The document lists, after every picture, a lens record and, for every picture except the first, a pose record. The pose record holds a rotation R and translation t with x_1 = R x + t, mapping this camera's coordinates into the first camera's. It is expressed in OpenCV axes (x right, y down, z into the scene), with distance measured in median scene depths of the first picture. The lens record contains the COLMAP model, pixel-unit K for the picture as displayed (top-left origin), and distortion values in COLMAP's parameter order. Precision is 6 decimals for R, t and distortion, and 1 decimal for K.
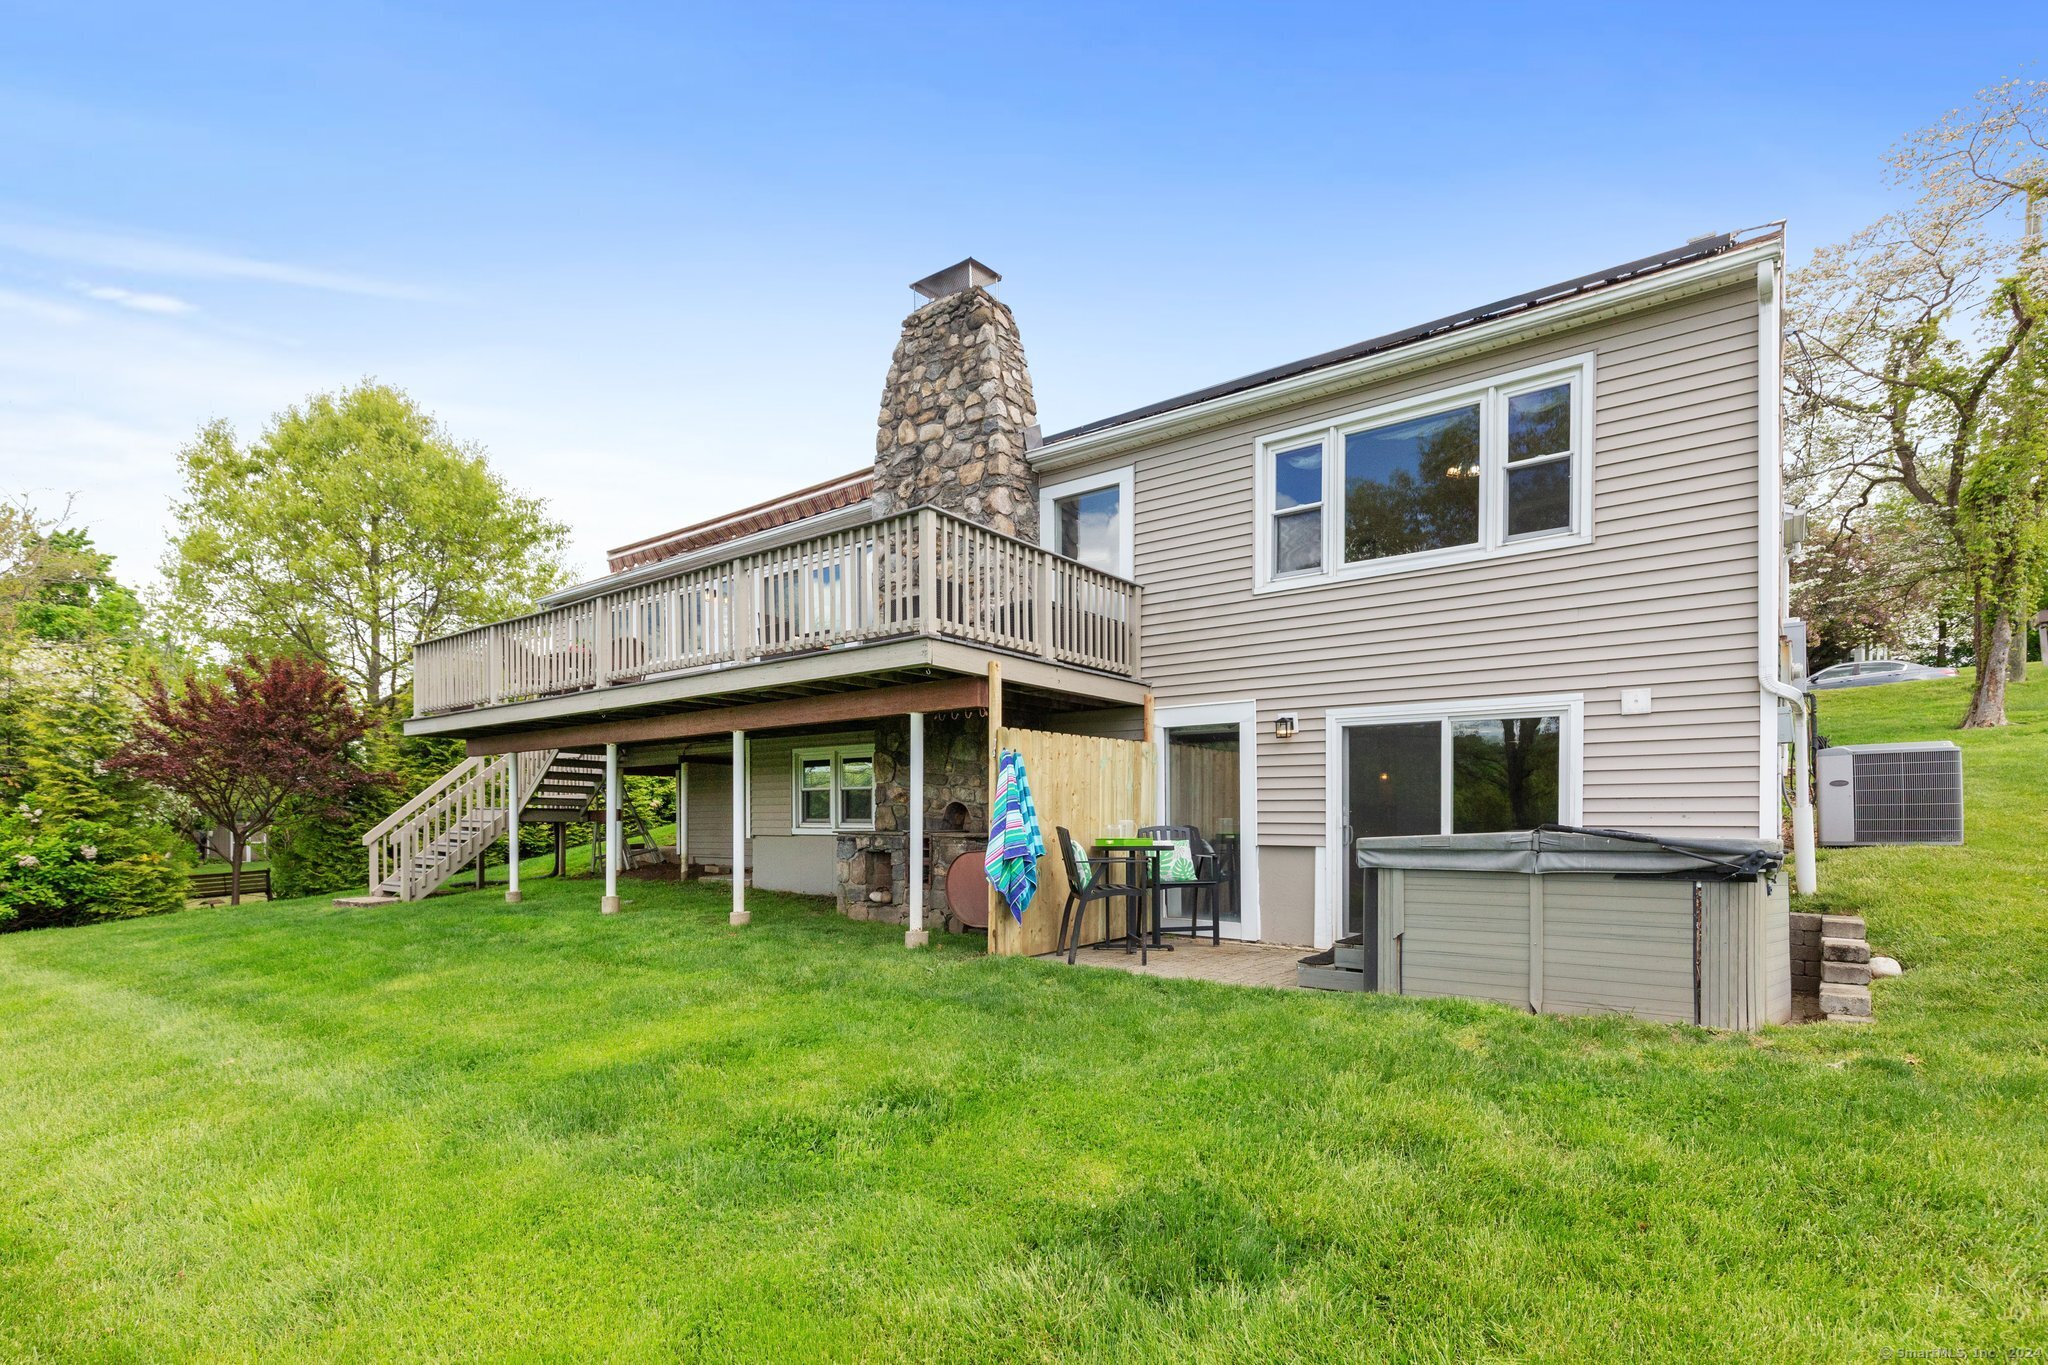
lens RADIAL K [[943.0, 0, 1024.2], [0, 943.0, 685.0], [0, 0, 1]] dist [0.005569, -0.000585]
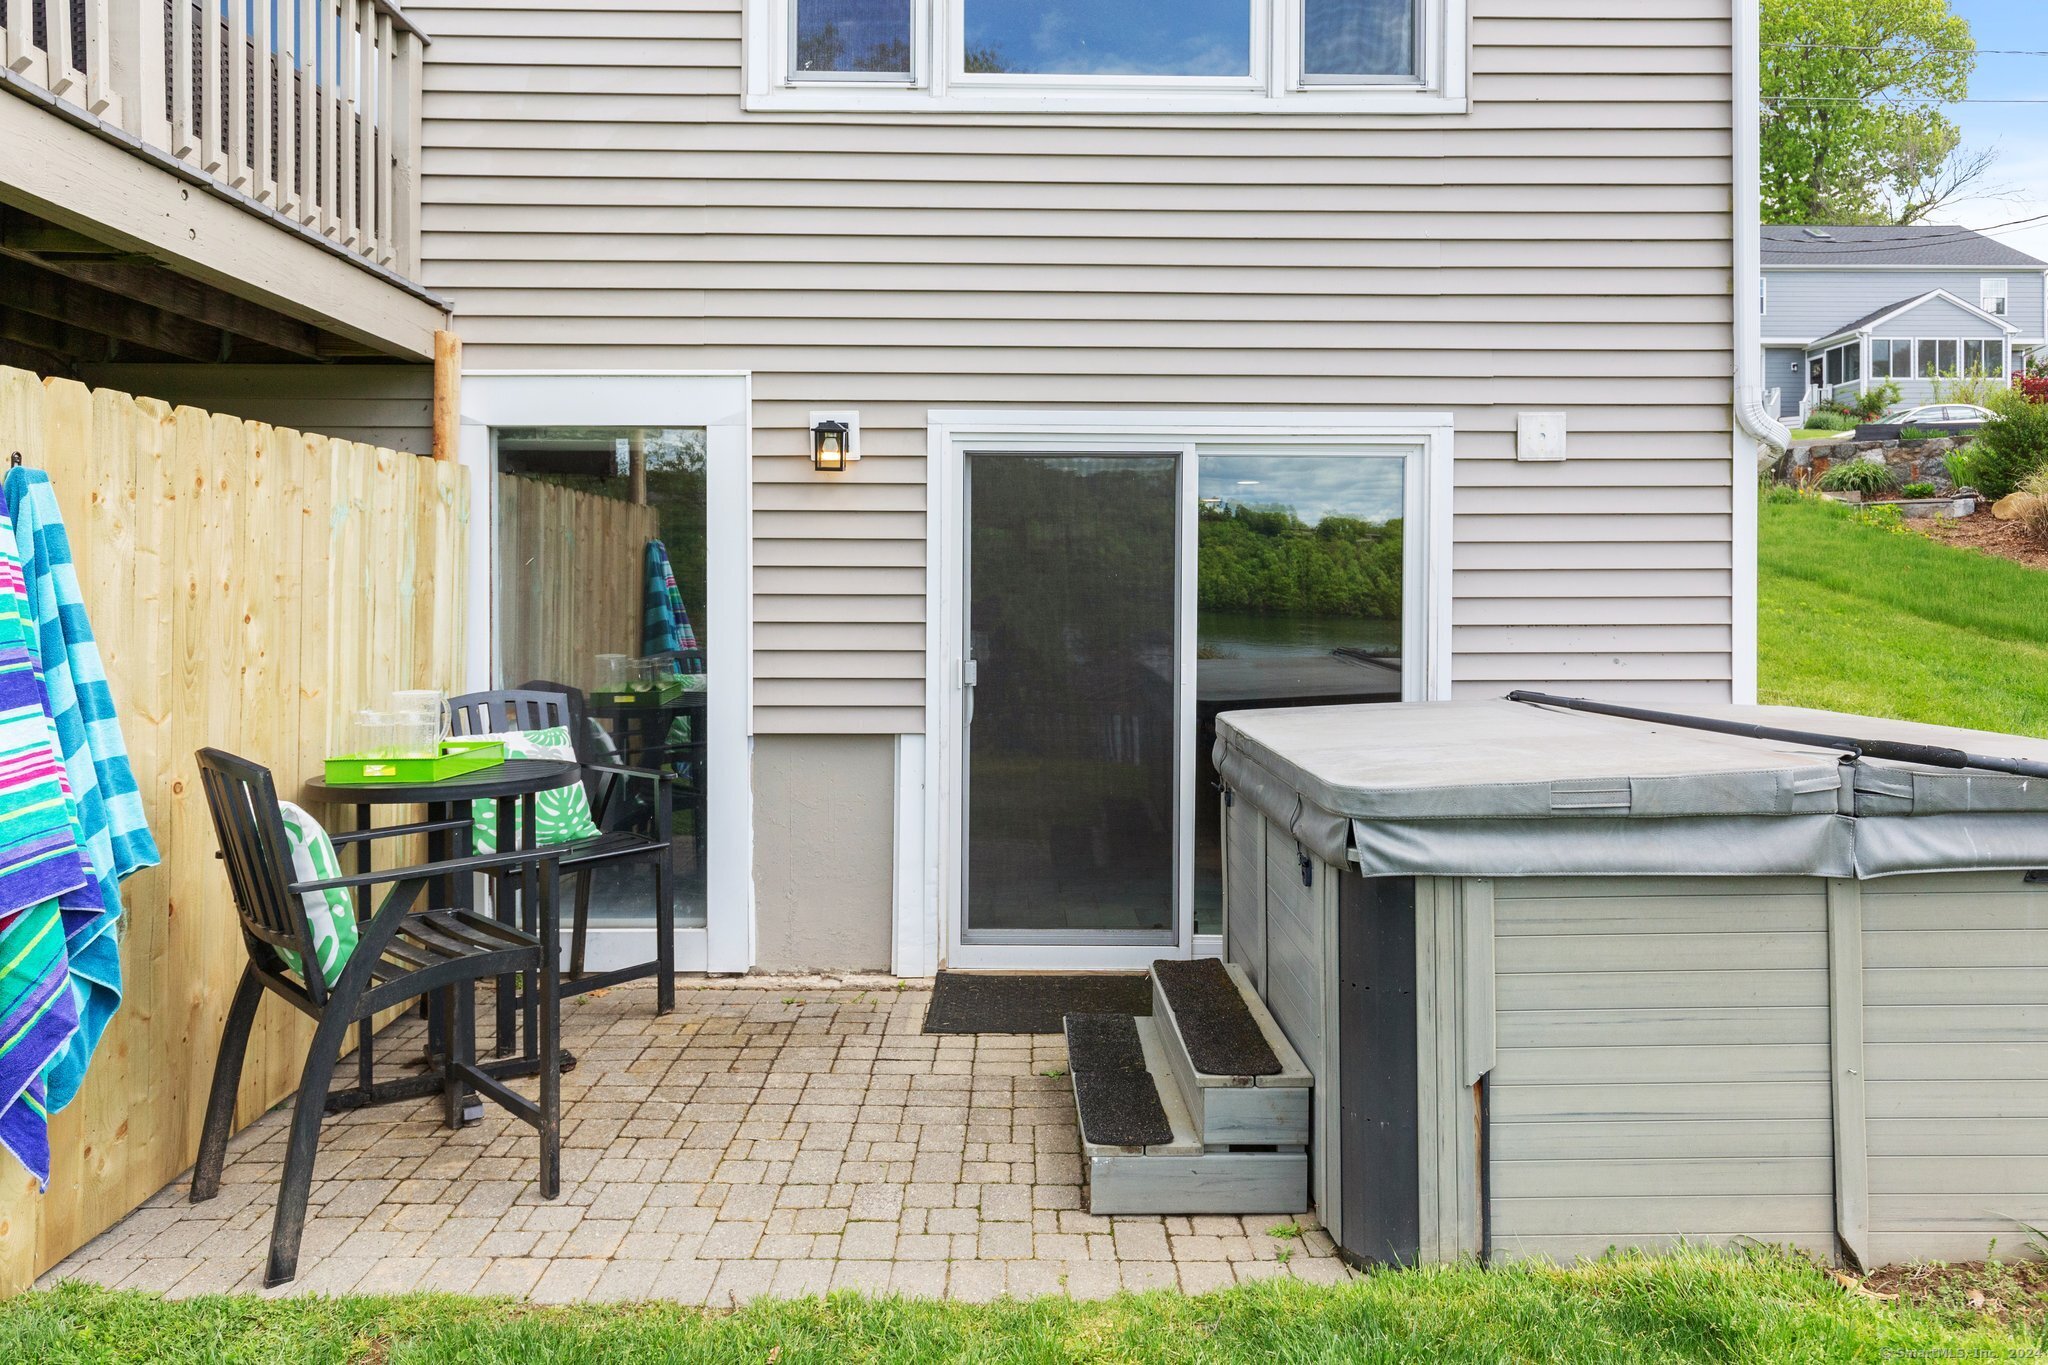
lens RADIAL K [[1360.0, 0, 1027.6], [0, 1360.0, 569.6], [0, 0, 1]] dist [-0.002448, -0.000978]
pose [[0.785951, 0.011178, 0.618187, -0.020624], [-0.085817, 0.992131, 0.091166, 0.042061], [-0.612304, -0.124703, 0.780726, 0.542257]]
